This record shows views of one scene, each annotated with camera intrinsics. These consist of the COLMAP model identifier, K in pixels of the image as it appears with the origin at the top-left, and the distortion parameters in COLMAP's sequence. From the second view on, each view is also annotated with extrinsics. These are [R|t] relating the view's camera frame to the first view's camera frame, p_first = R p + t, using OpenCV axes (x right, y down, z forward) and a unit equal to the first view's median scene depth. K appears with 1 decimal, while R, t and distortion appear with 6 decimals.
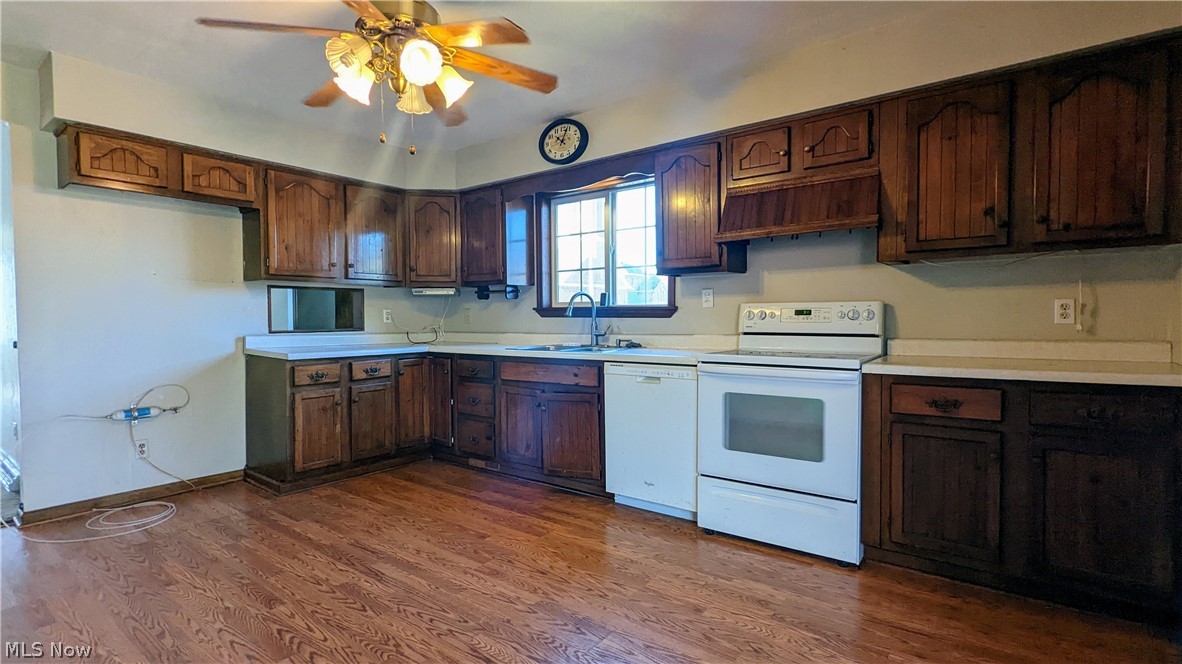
lens RADIAL K [[557.2, 0, 587.6], [0, 557.2, 330.2], [0, 0, 1]] dist [0.003103, 0.001215]
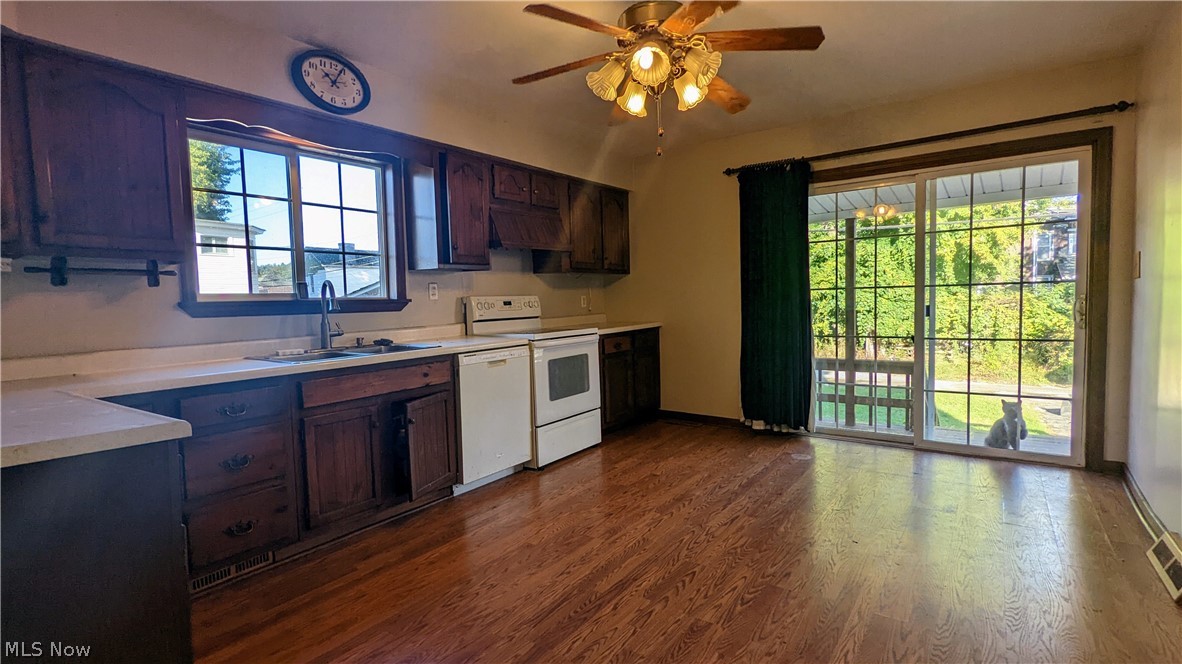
lens RADIAL K [[557.2, 0, 587.9], [0, 557.2, 331.3], [0, 0, 1]] dist [0.003103, 0.001215]
pose [[-0.020531, -0.049485, 0.998564, -1.039929], [0.057459, 0.997065, 0.050592, -0.022013], [-0.998137, 0.058416, -0.017627, 0.856364]]
